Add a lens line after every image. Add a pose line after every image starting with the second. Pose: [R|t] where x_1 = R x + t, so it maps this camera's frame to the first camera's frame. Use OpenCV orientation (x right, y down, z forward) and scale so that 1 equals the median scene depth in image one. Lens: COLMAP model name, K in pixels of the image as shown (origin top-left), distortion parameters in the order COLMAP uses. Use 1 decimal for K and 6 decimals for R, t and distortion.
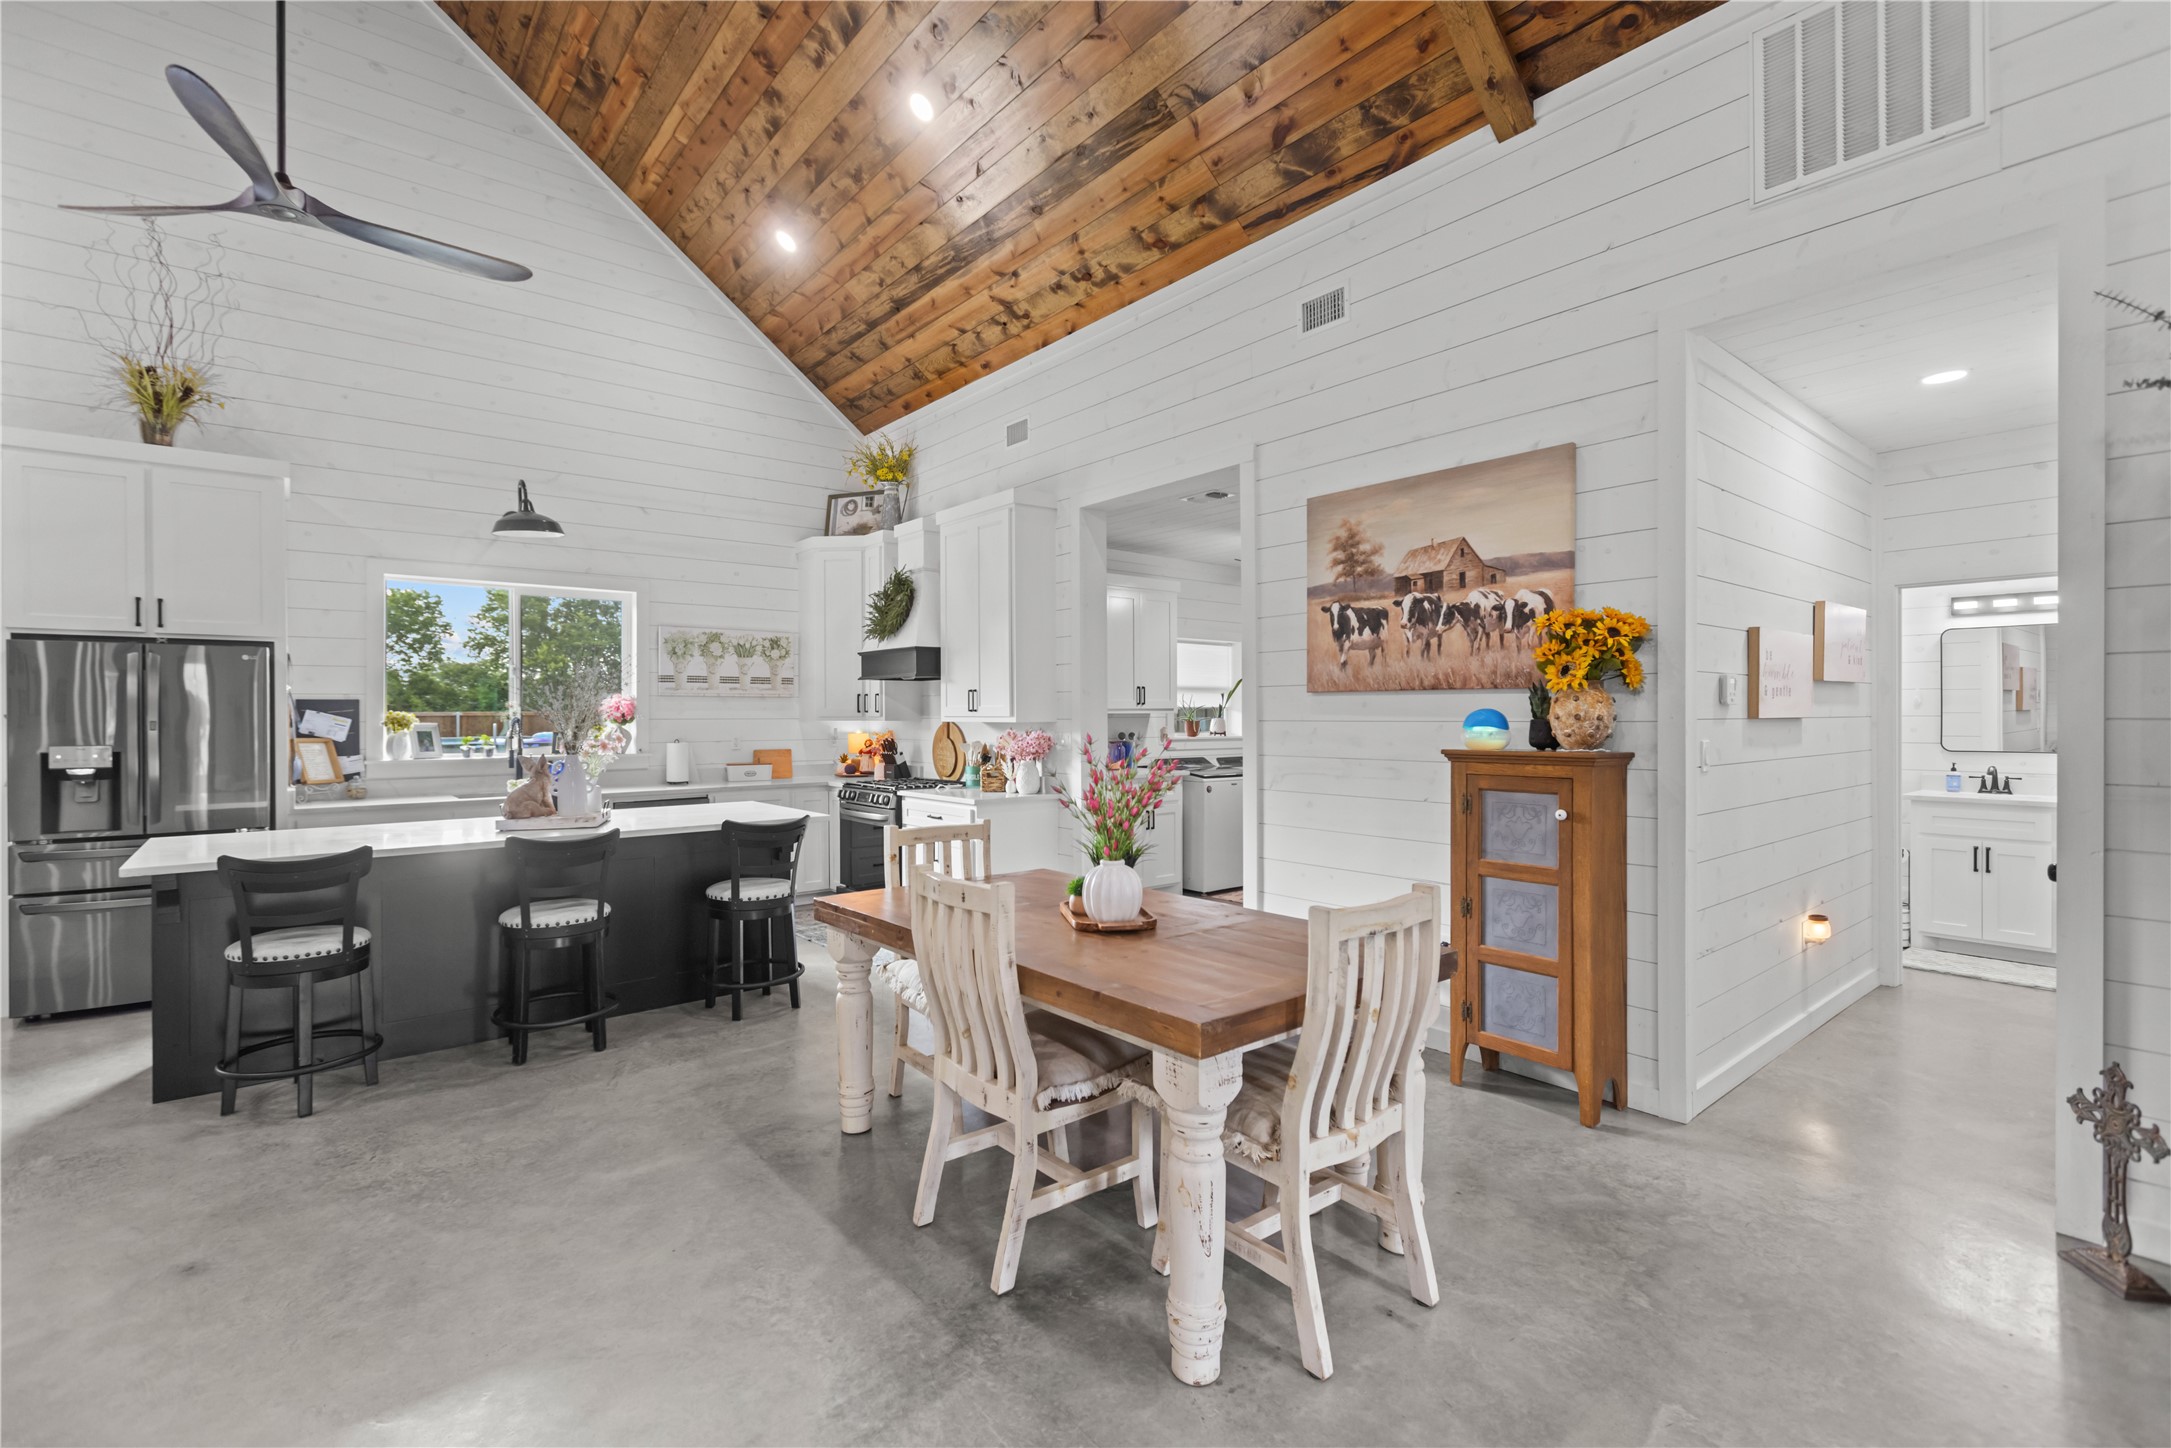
lens RADIAL K [[962.9, 0, 1085.9], [0, 962.9, 715.2], [0, 0, 1]] dist [0.004404, -0.001587]
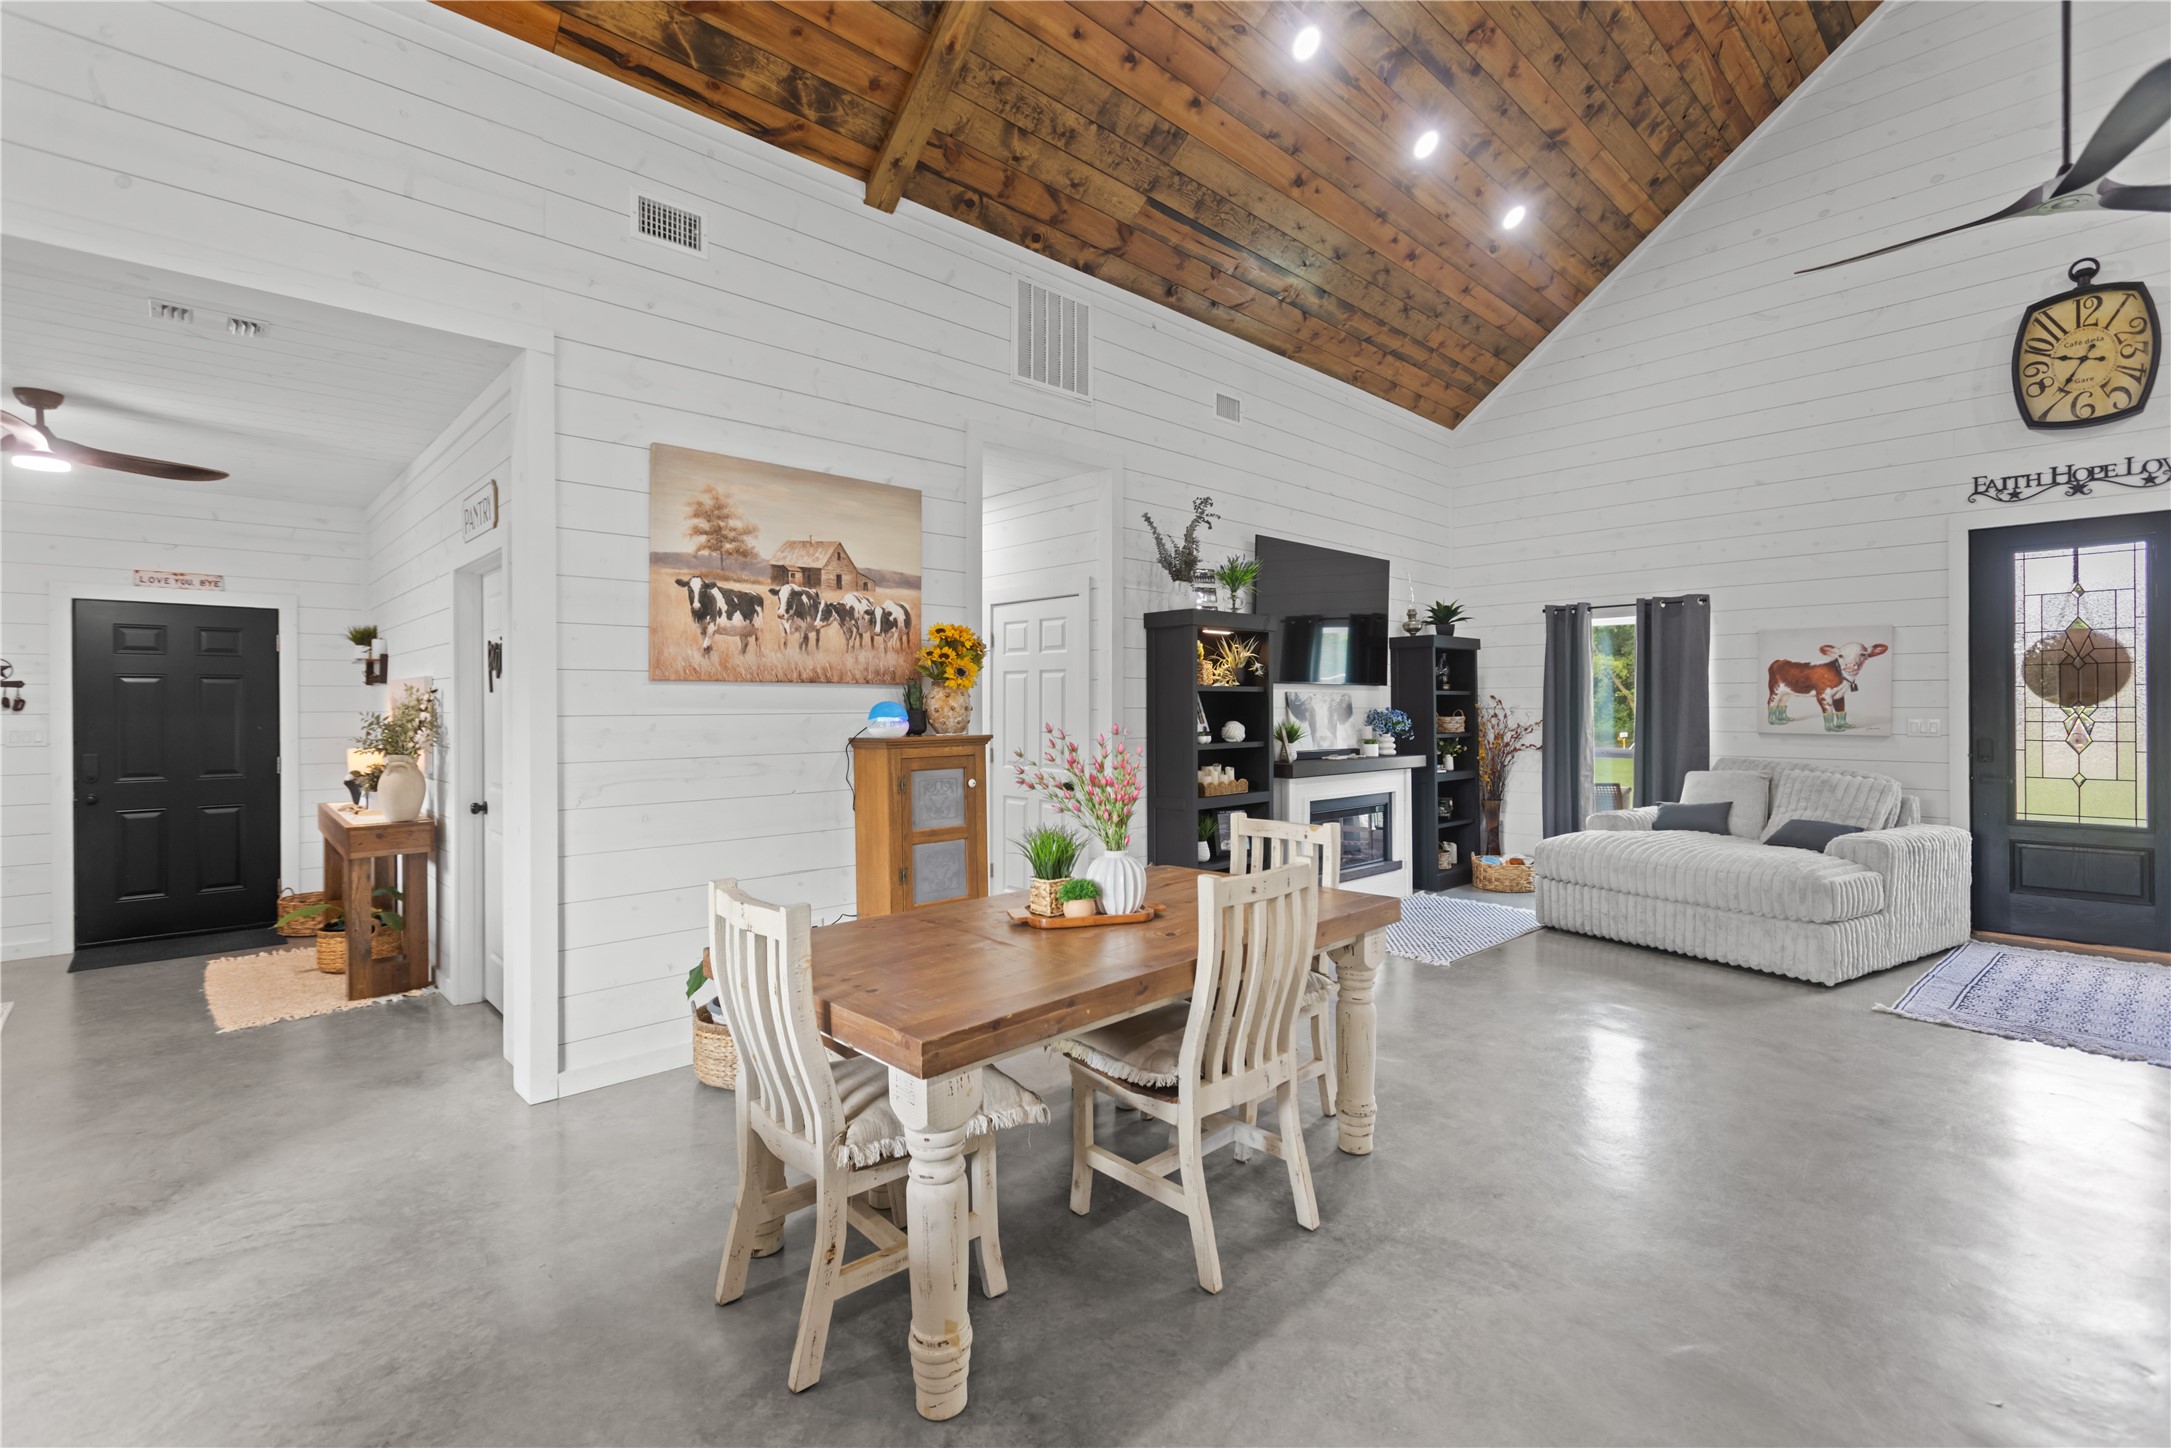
lens RADIAL K [[962.9, 0, 1086.3], [0, 962.9, 709.9], [0, 0, 1]] dist [0.004404, -0.001587]
pose [[-0.070304, -0.000547, 0.997525, -0.633766], [0.005117, 0.999986, 0.000909, 0.002938], [-0.997513, 0.005168, -0.070300, 0.721786]]
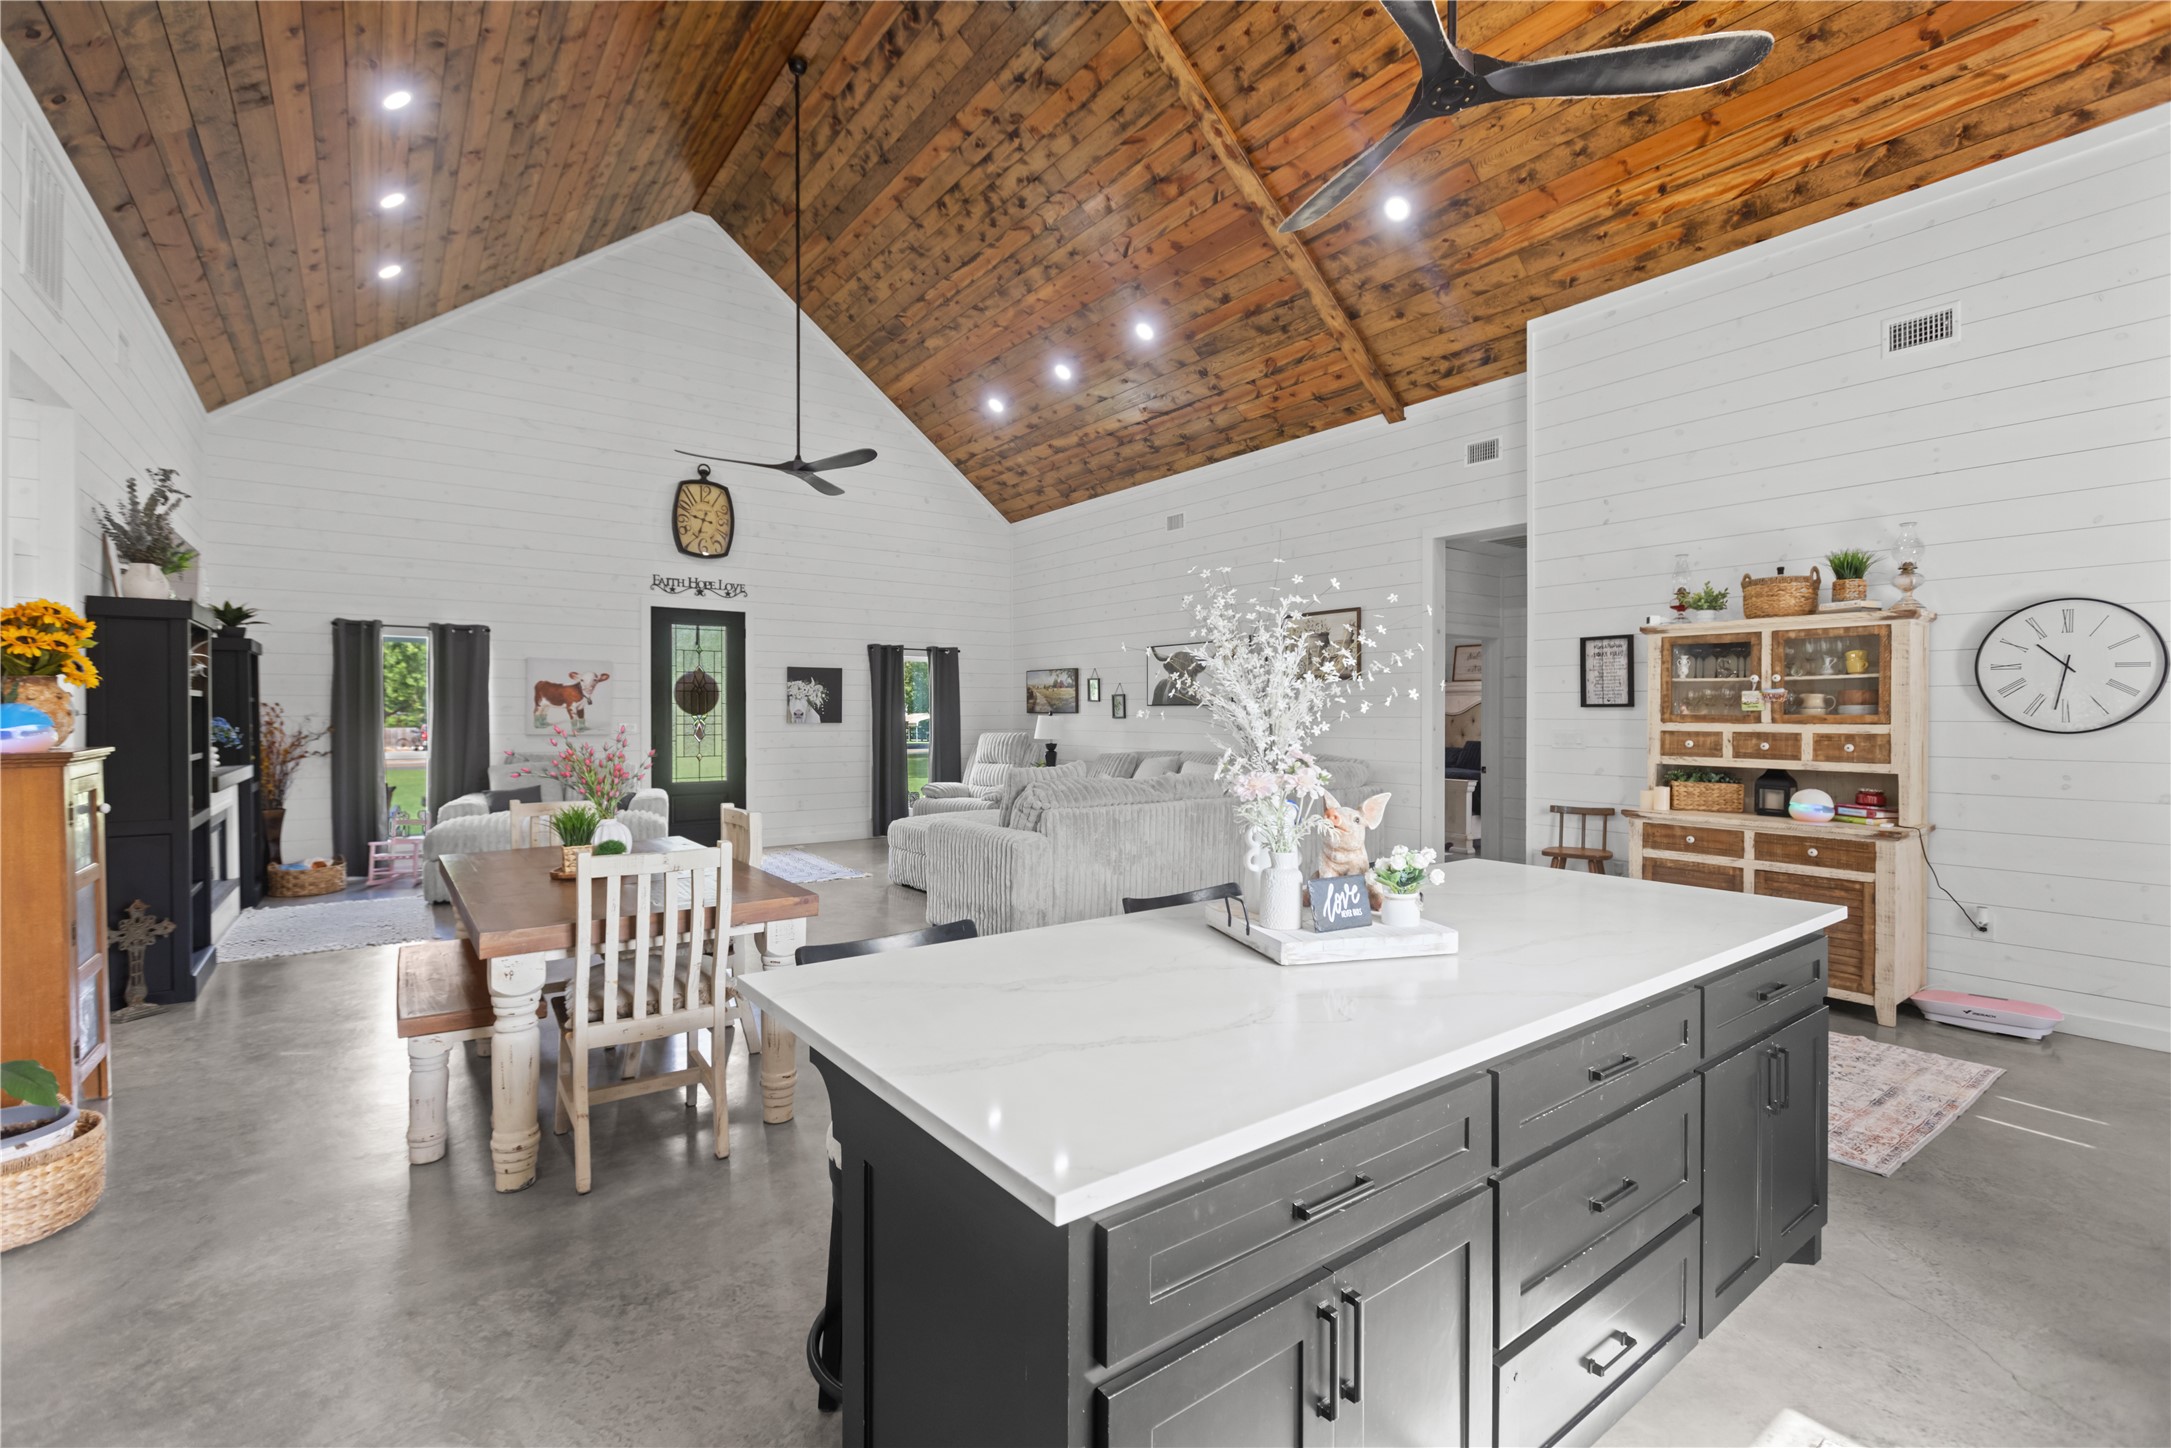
lens RADIAL K [[962.9, 0, 1078.5], [0, 962.9, 716.3], [0, 0, 1]] dist [0.004404, -0.001587]
pose [[-0.998273, 0.000414, 0.058736, -0.466189], [0.000580, 0.999996, 0.002810, 0.002443], [-0.058735, 0.002839, -0.998270, 1.514925]]
